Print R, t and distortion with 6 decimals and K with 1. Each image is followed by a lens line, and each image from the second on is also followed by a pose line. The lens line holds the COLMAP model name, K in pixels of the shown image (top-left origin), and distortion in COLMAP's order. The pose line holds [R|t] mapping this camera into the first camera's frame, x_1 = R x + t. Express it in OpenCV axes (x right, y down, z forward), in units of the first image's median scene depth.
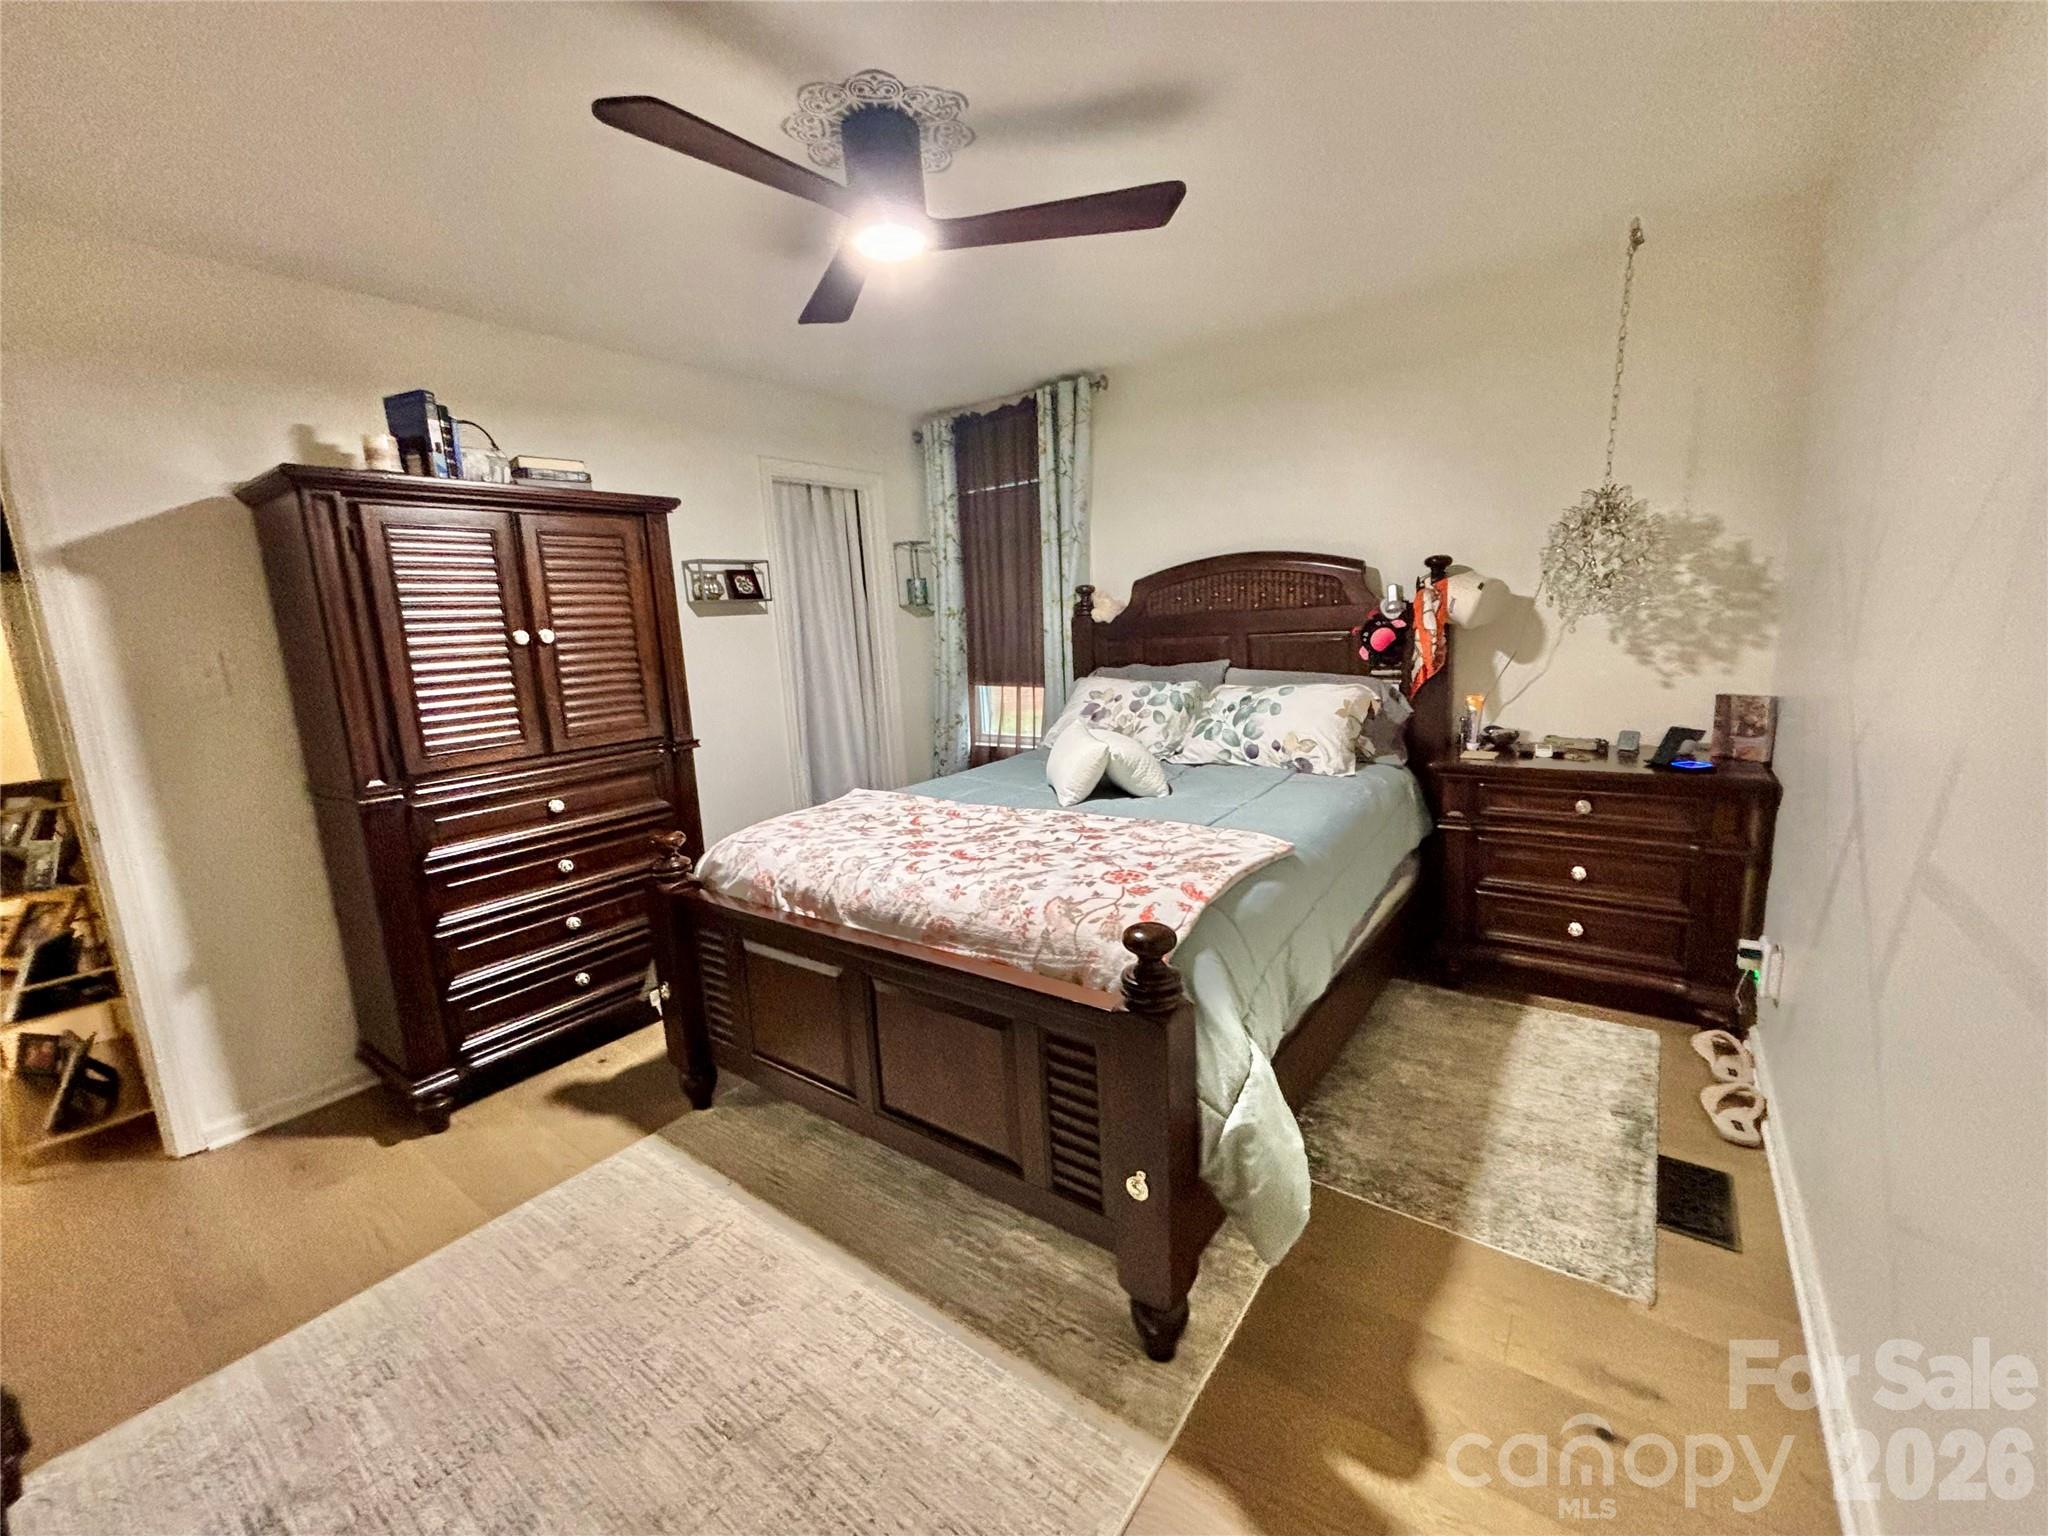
lens RADIAL K [[833.3, 0, 1024.0], [0, 833.3, 768.0], [0, 0, 1]] dist [0.000923, 0.000042]
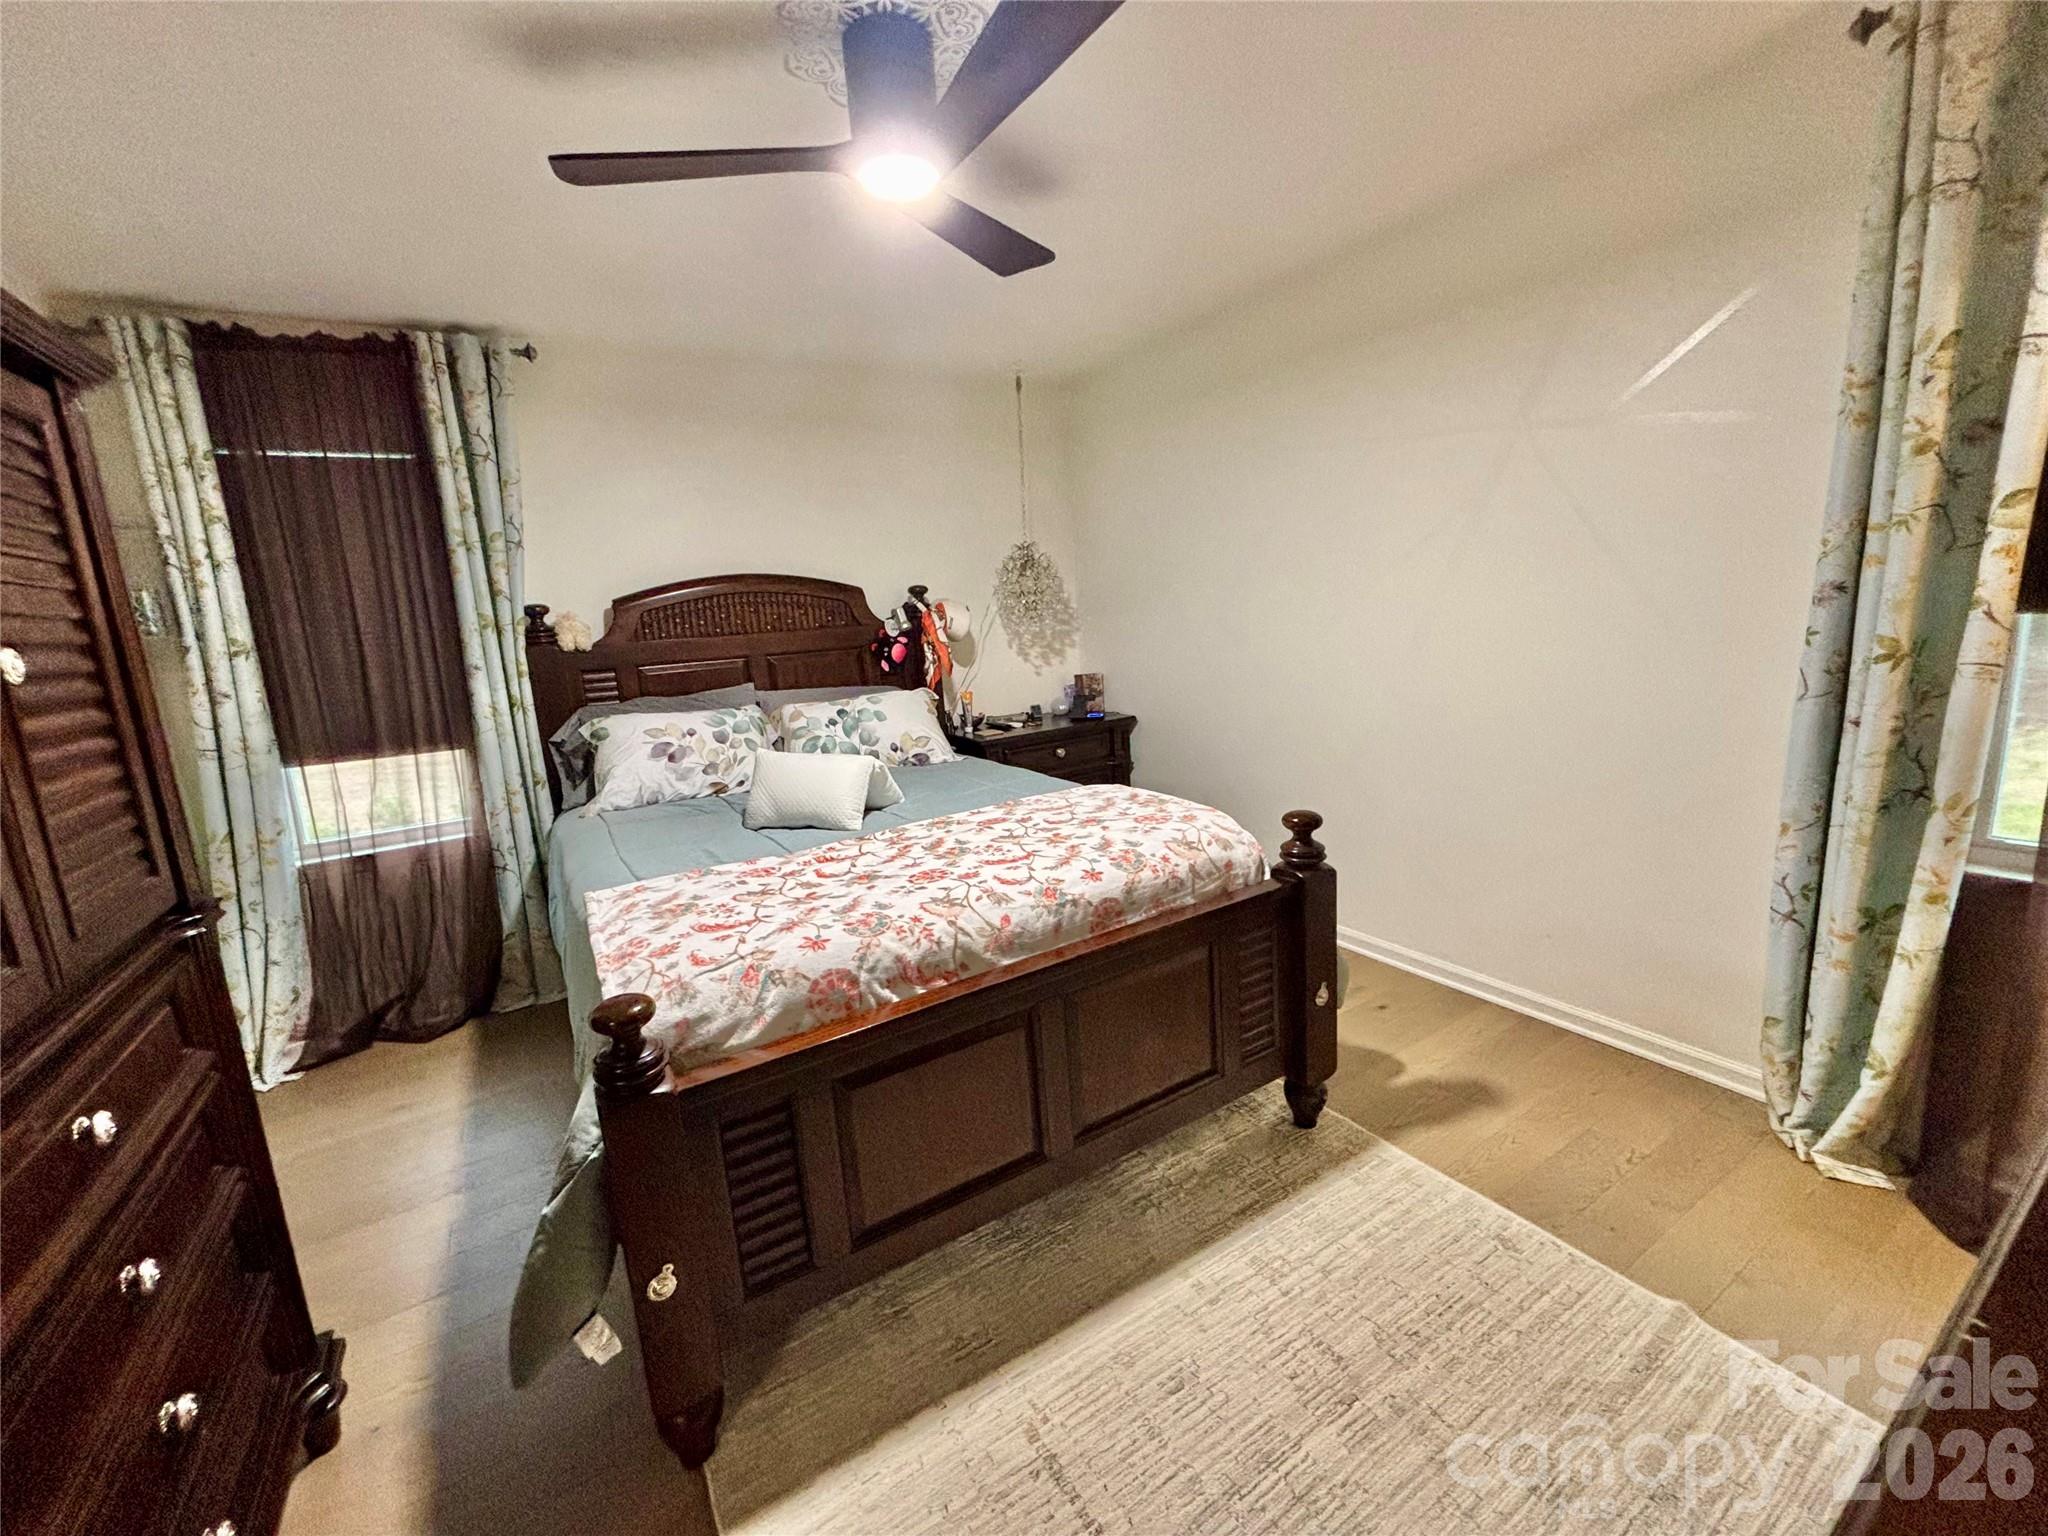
lens RADIAL K [[823.8, 0, 1024.0], [0, 823.8, 768.0], [0, 0, 1]] dist [-0.001978, -0.000439]
pose [[0.376924, -0.150061, 0.914008, -0.792220], [0.212926, 0.974400, 0.072168, -0.052808], [-0.901438, 0.167414, 0.399226, 0.517557]]
